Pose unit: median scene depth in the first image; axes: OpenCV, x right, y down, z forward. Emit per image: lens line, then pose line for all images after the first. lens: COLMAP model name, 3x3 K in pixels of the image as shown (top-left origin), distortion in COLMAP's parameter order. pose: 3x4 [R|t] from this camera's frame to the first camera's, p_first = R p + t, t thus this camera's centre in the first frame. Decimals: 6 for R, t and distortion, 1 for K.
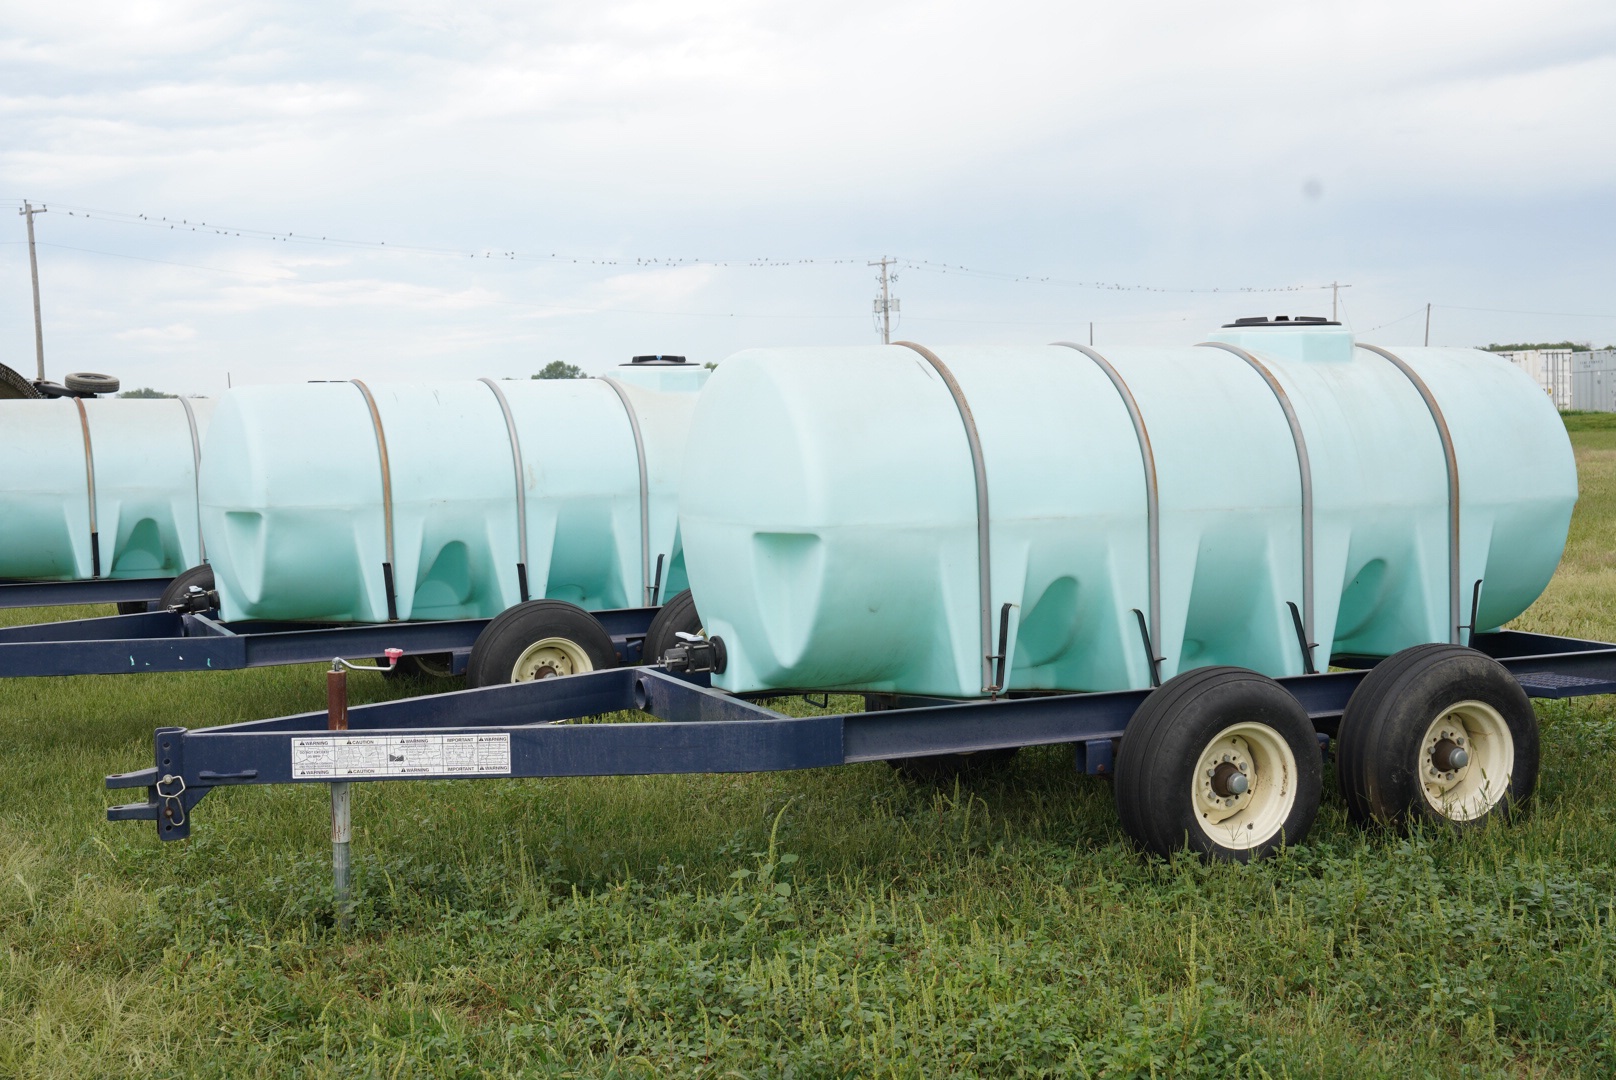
lens RADIAL K [[1893.2, 0, 808.1], [0, 1893.2, 541.4], [0, 0, 1]] dist [0.161949, 0.000000]
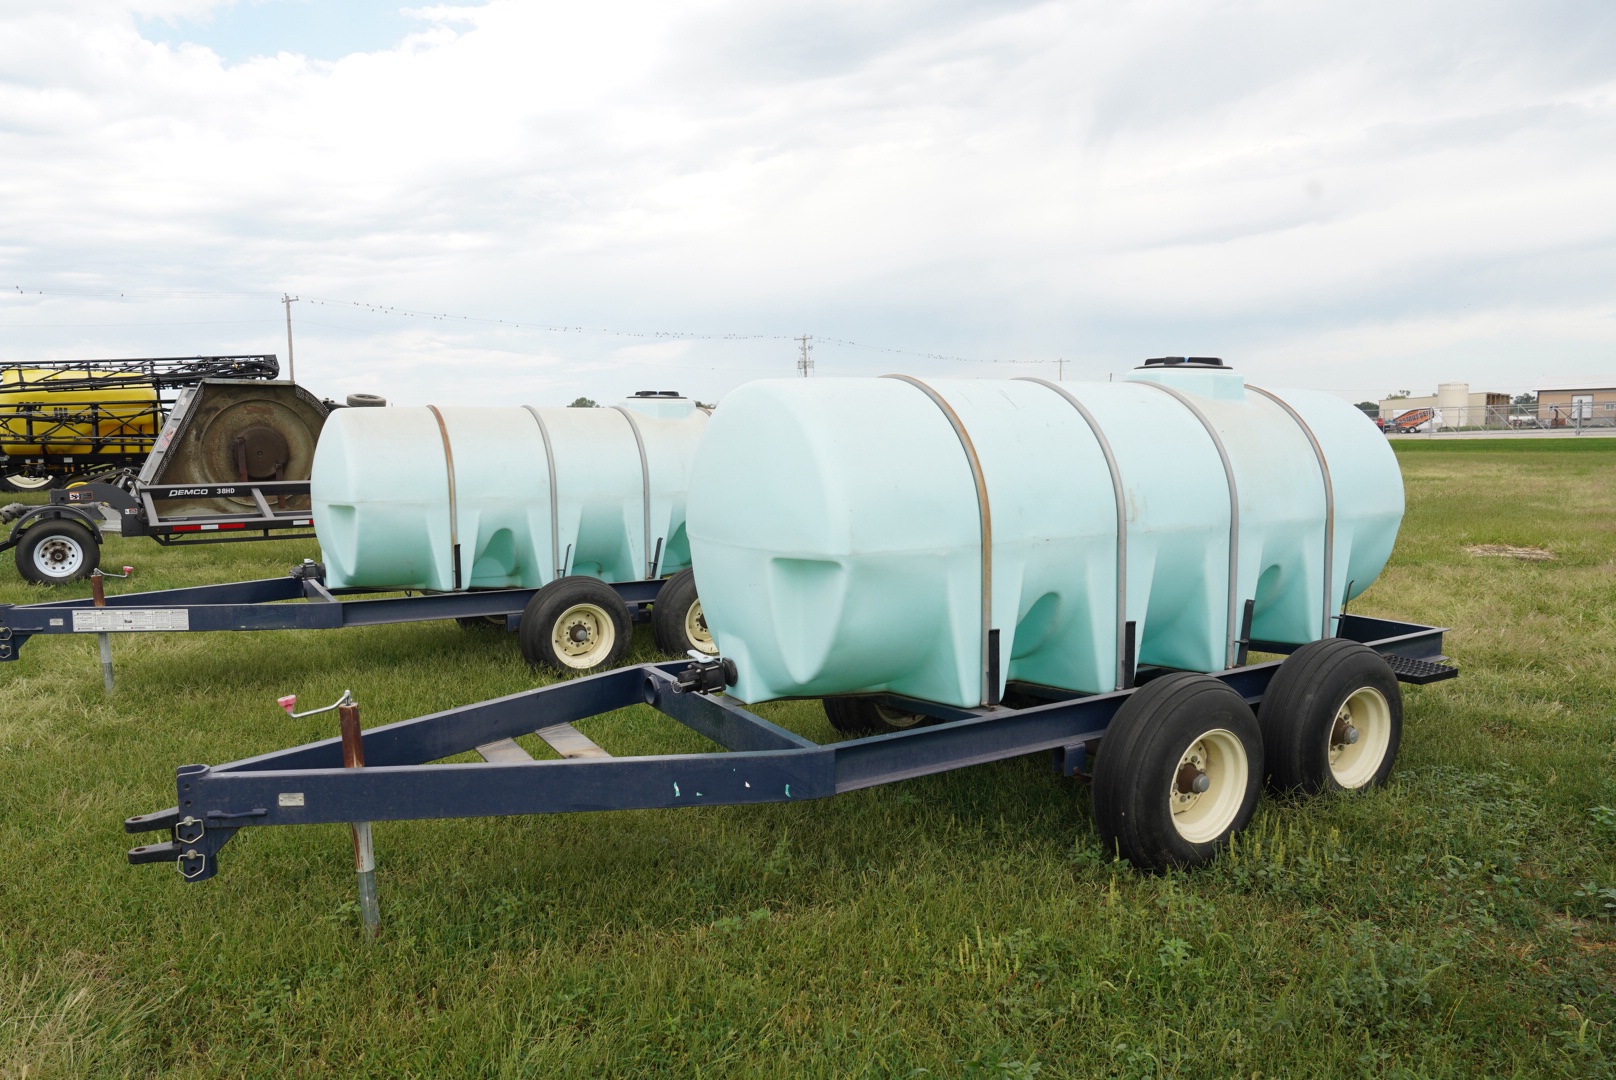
lens RADIAL K [[1111.0, 0, 799.5], [0, 1111.0, 531.4], [0, 0, 1]] dist [-0.102236, 0.074999]
pose [[0.997370, 0.008104, 0.072029, -0.368988], [-0.009737, 0.999703, 0.022356, -0.038586], [-0.071826, -0.022998, 0.997152, 0.683210]]
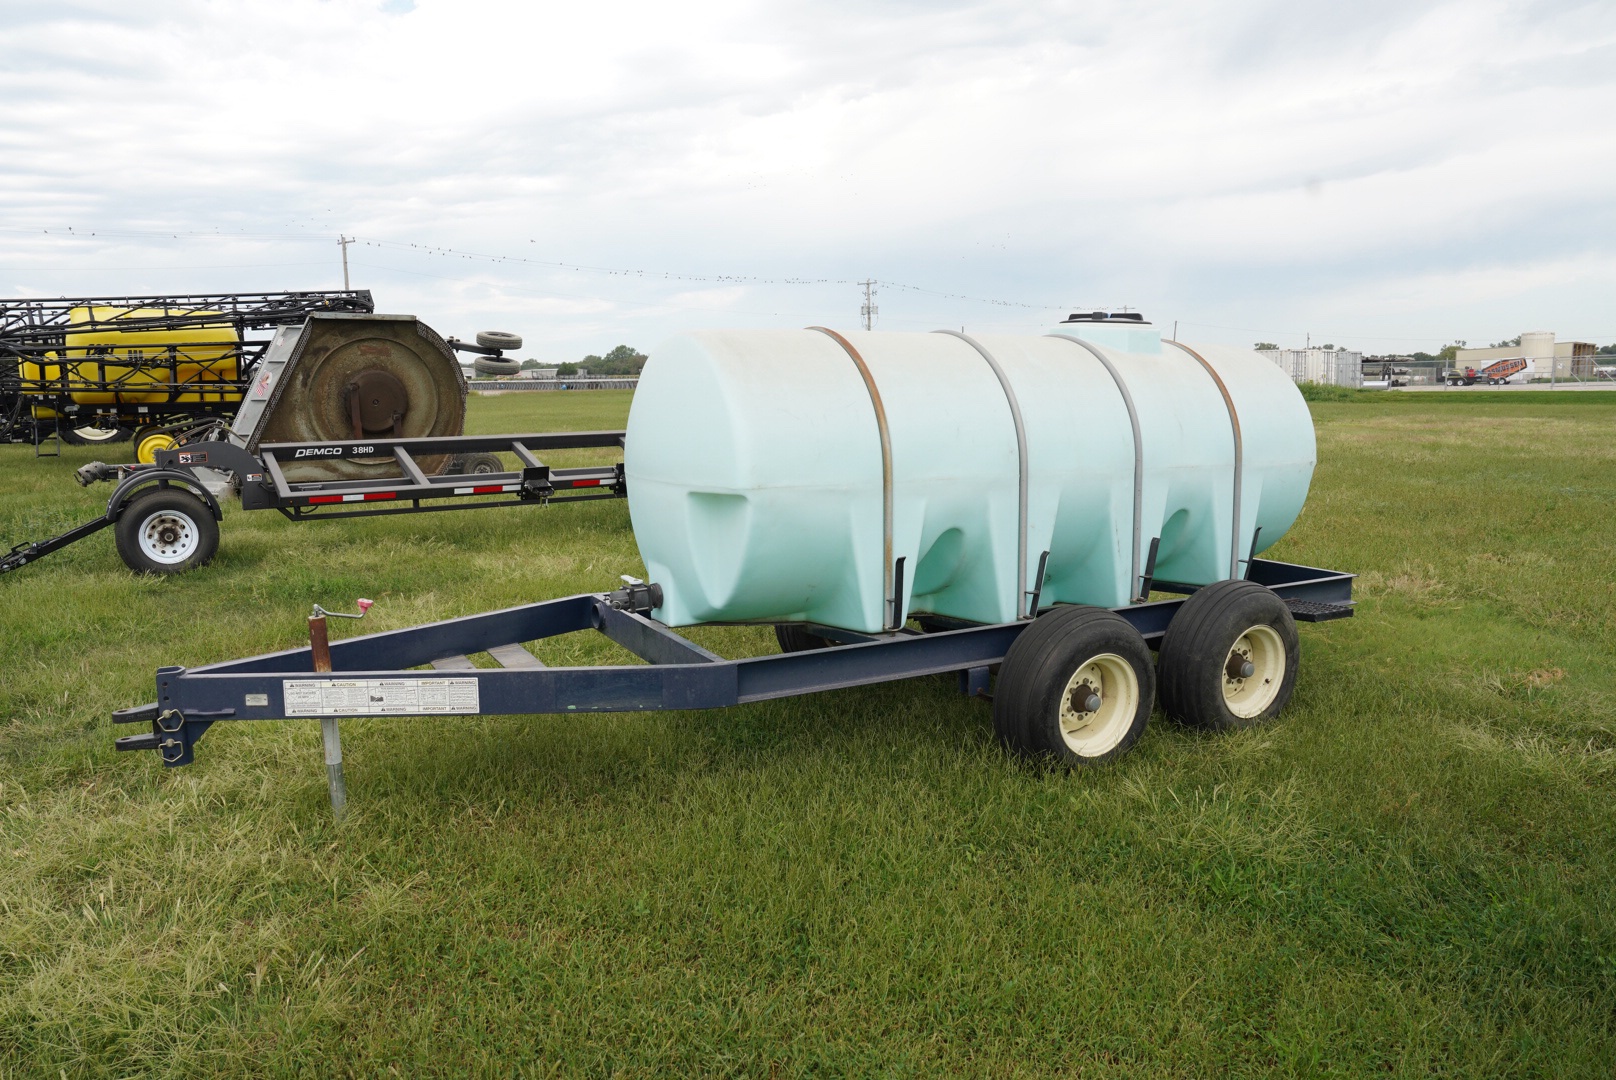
lens RADIAL K [[1111.0, 0, 785.2], [0, 1111.0, 530.5], [0, 0, 1]] dist [-0.102236, 0.074999]
pose [[0.999459, 0.011866, 0.030686, -0.641779], [-0.013917, 0.997621, 0.067519, -0.053449], [-0.029812, -0.067909, 0.997246, 1.042355]]
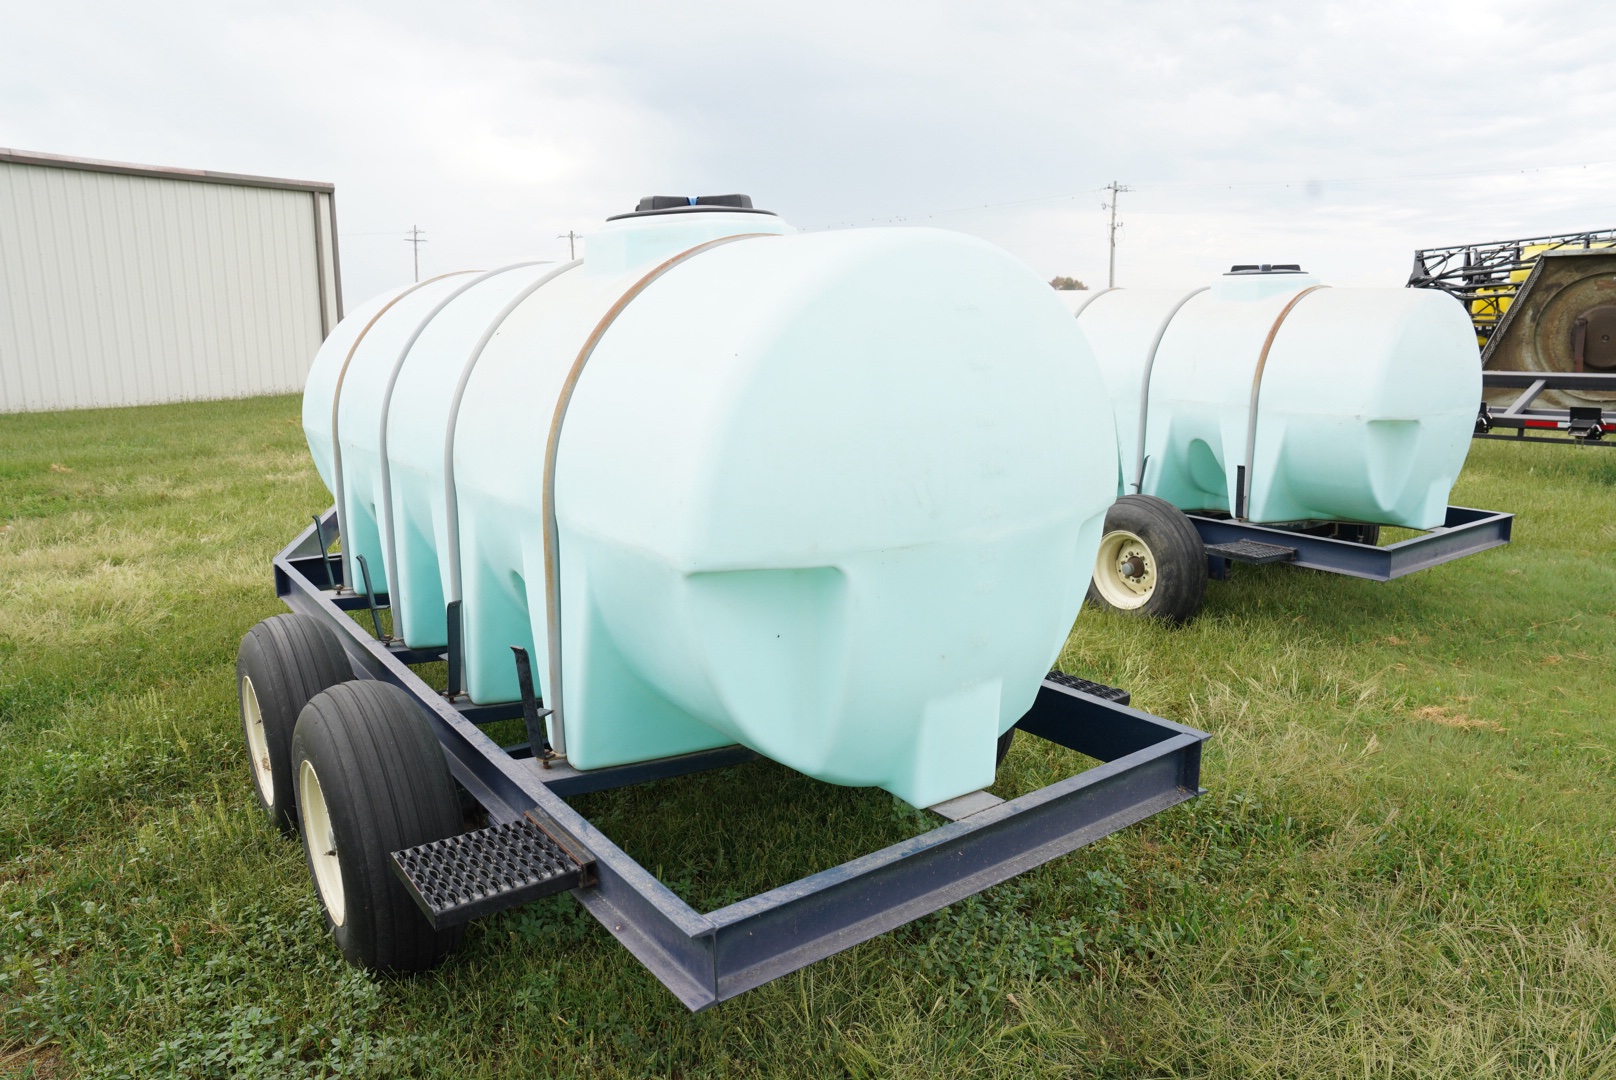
lens RADIAL K [[1111.0, 0, 811.9], [0, 1111.0, 538.2], [0, 0, 1]] dist [-0.102236, 0.074999]
pose [[0.175698, 0.204663, -0.962935, 0.245130], [-0.053448, 0.978691, 0.198260, -0.090146], [0.982992, 0.016633, 0.182892, 1.276952]]
